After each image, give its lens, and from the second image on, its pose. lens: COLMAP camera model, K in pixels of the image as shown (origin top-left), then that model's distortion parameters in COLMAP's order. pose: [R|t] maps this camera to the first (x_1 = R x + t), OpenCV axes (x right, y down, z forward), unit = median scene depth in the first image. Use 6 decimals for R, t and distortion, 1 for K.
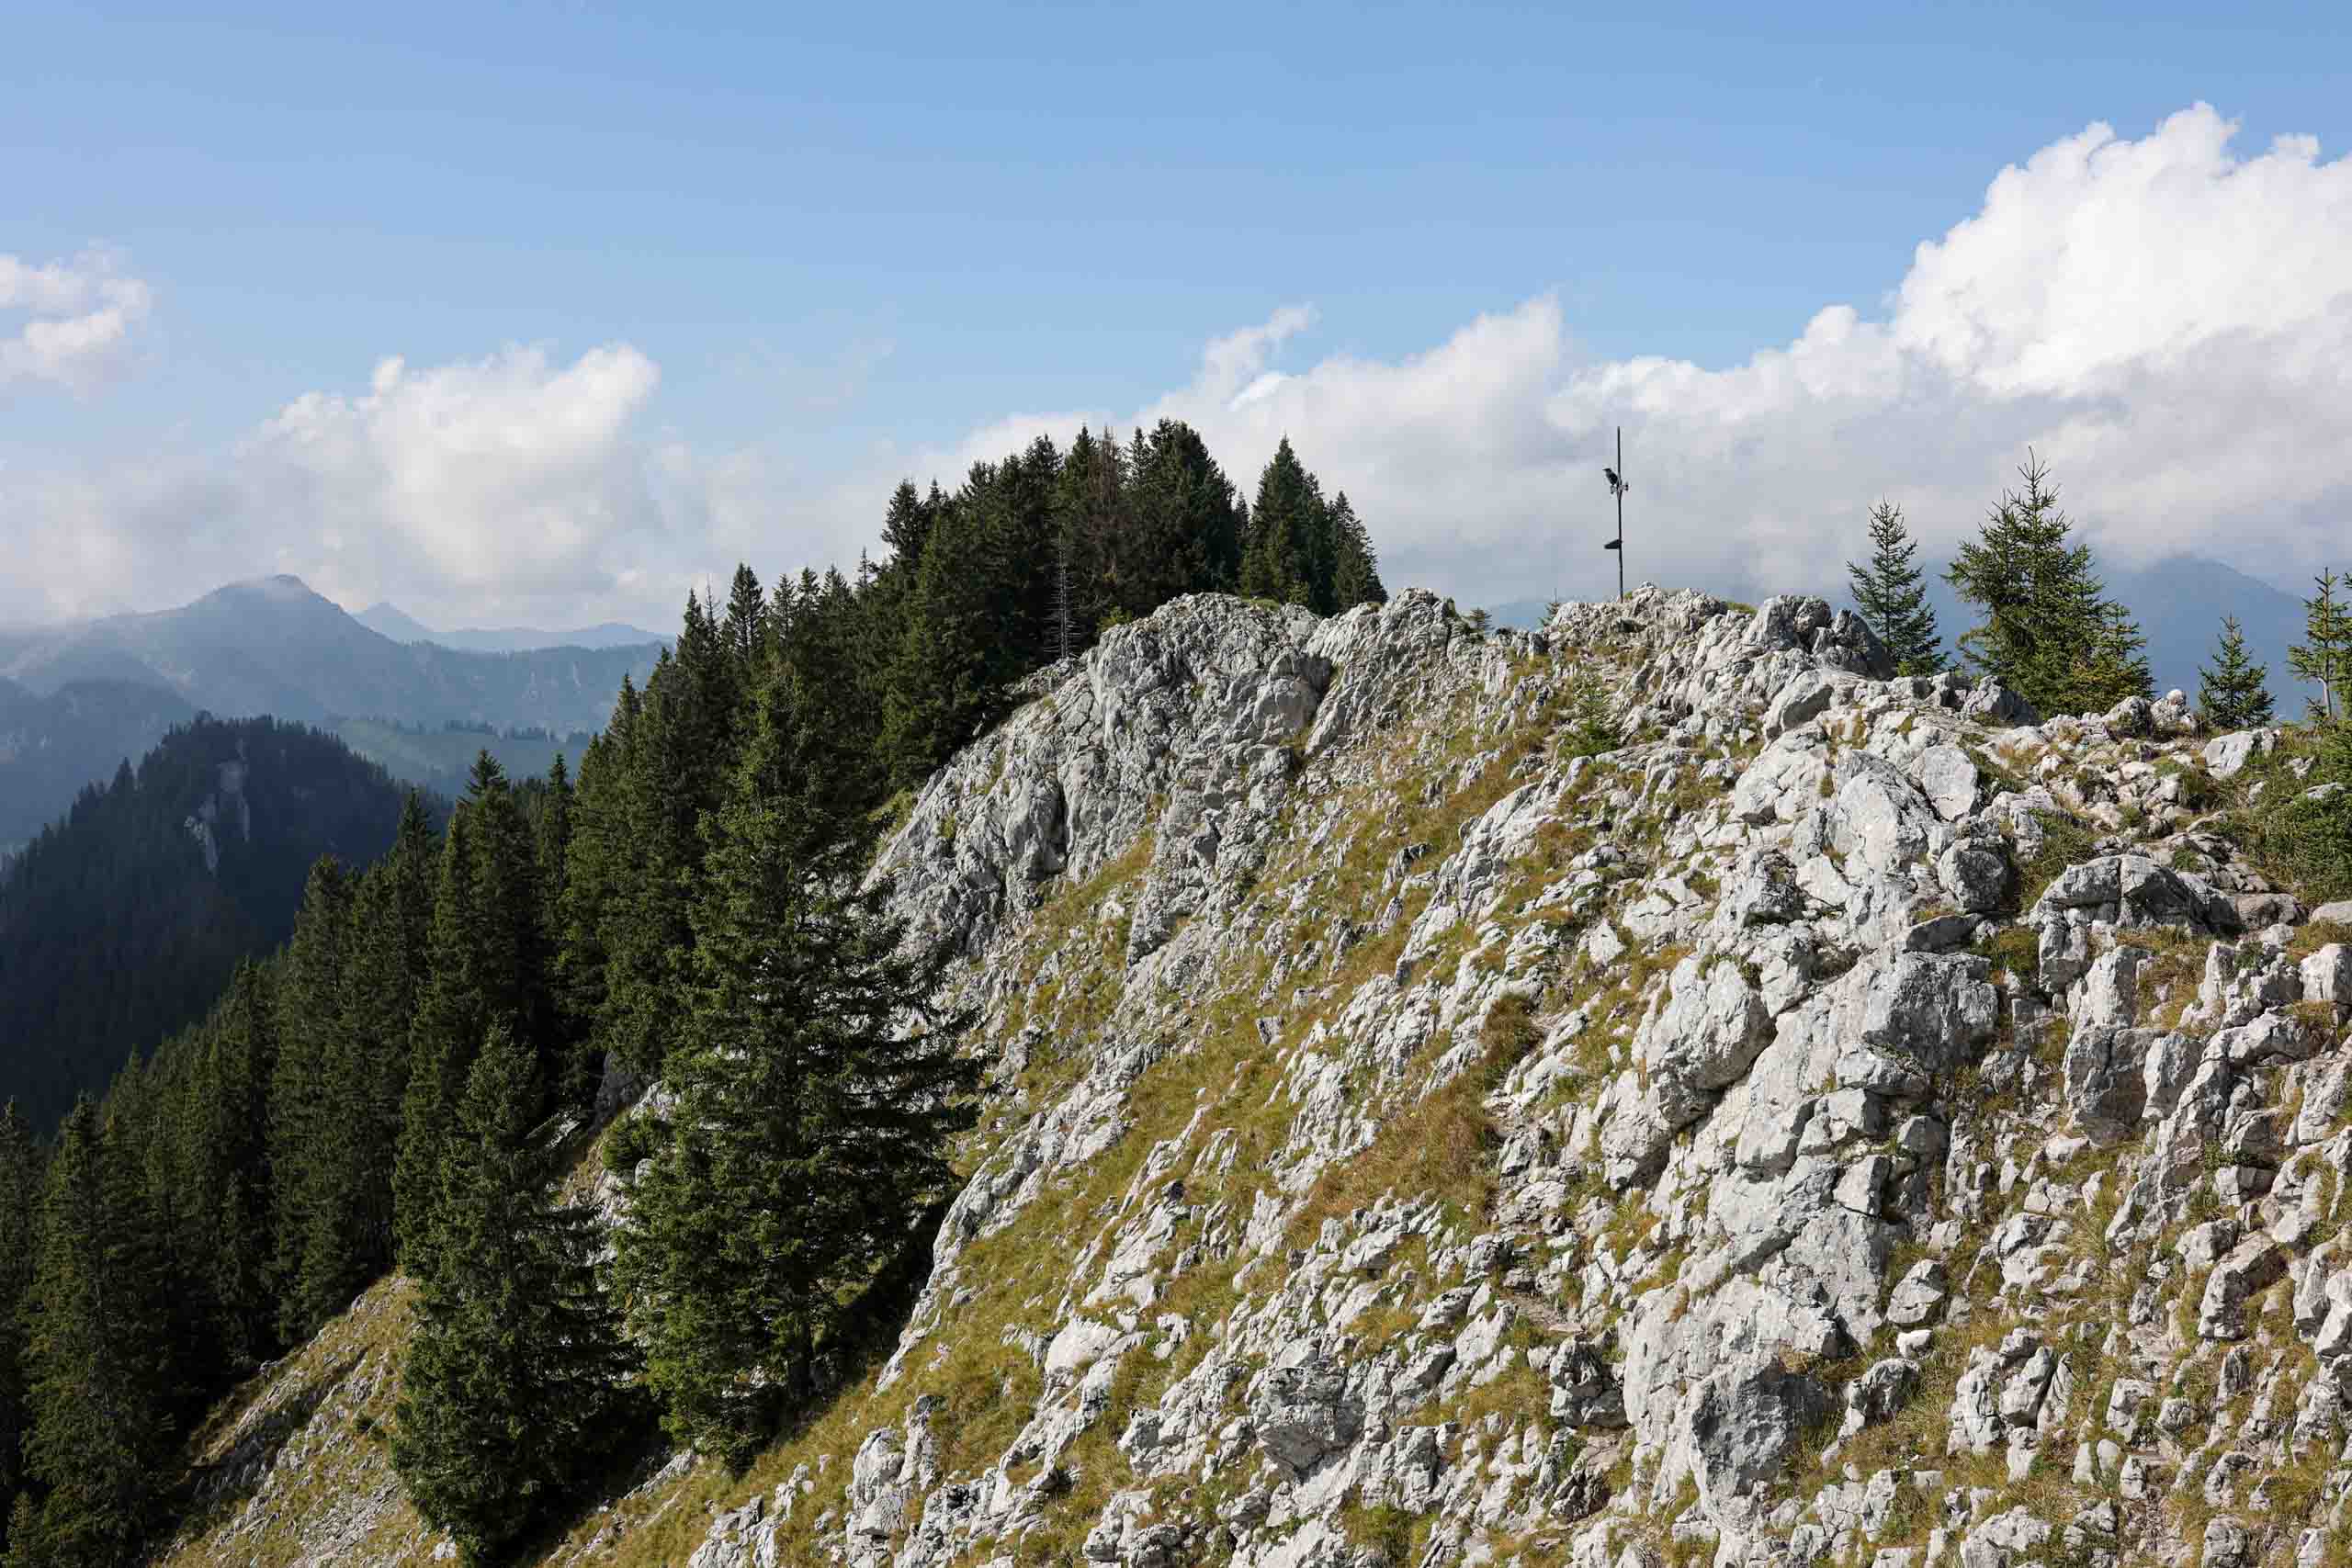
lens RADIAL K [[2332.1, 0, 1176.0], [0, 2332.1, 784.0], [0, 0, 1]] dist [-0.050260, 0.010329]
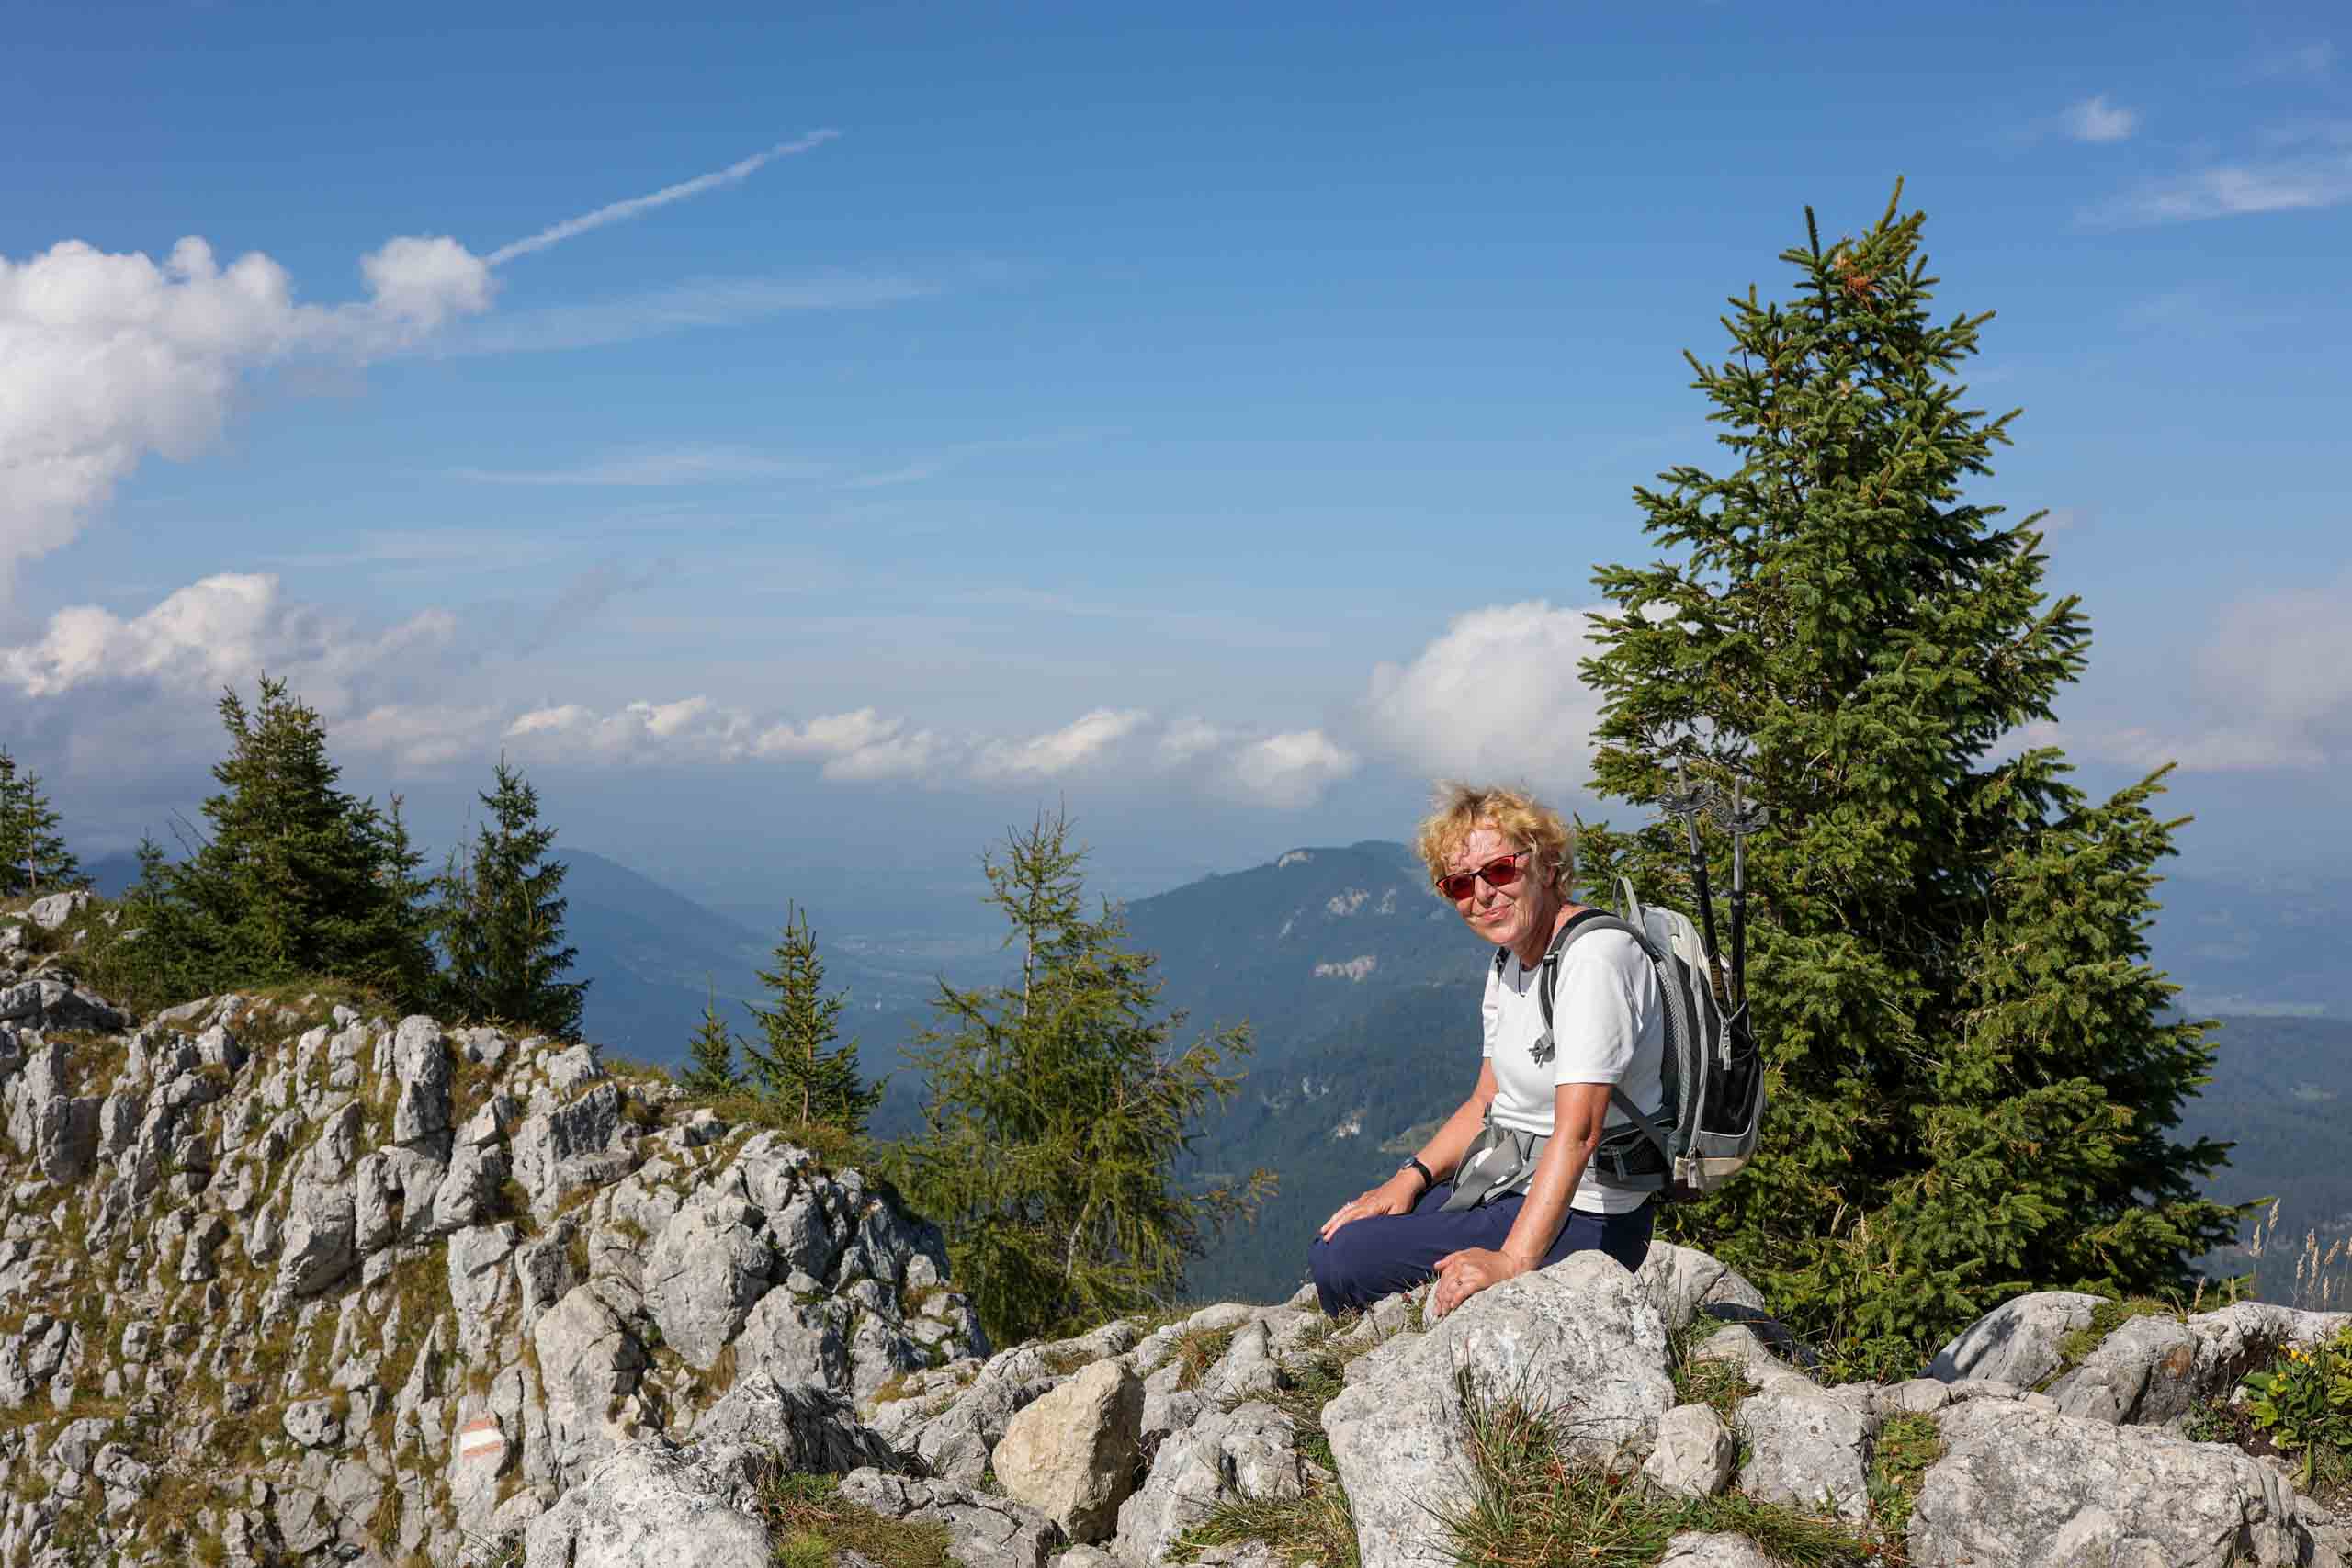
lens RADIAL K [[2332.1, 0, 1176.0], [0, 2332.1, 784.0], [0, 0, 1]] dist [-0.050260, 0.010329]
pose [[0.495371, 0.033473, 0.868036, -0.525612], [0.041766, 0.997184, -0.062288, 0.033312], [-0.867677, 0.067109, 0.492578, -0.312793]]
